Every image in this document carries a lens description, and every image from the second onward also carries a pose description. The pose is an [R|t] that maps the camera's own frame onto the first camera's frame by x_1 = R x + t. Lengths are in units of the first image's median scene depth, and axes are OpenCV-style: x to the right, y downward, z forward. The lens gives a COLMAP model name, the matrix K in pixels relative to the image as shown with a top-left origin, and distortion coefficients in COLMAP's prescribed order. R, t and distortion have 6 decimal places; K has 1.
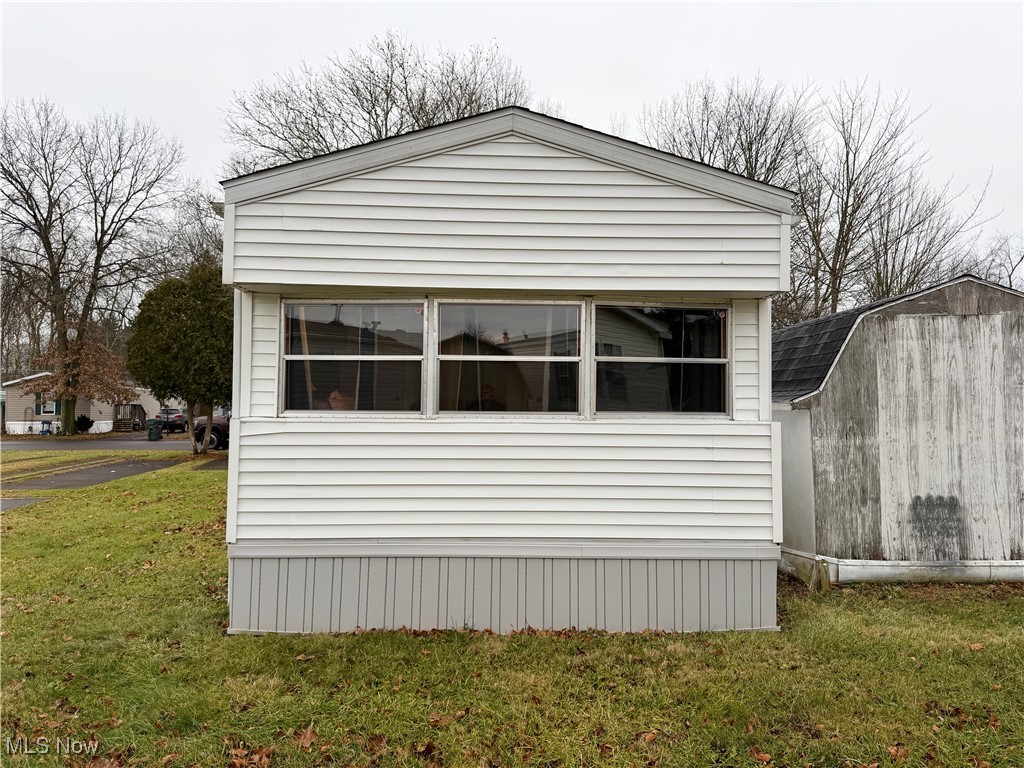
lens RADIAL K [[713.5, 0, 511.4], [0, 713.5, 388.0], [0, 0, 1]] dist [0.091787, -0.128337]
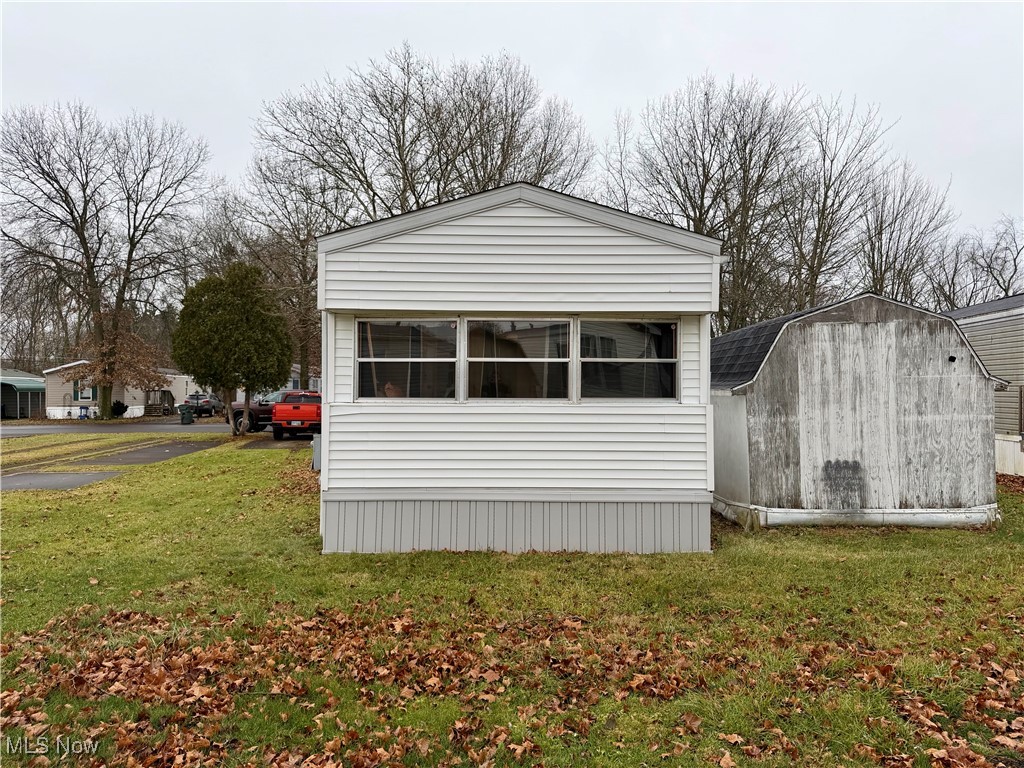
lens RADIAL K [[713.5, 0, 511.4], [0, 713.5, 388.0], [0, 0, 1]] dist [0.091787, -0.128337]
pose [[0.999899, -0.003787, -0.013696, 0.001727], [0.004092, 0.999744, 0.022244, -0.014493], [0.013608, -0.022298, 0.999659, -0.320009]]
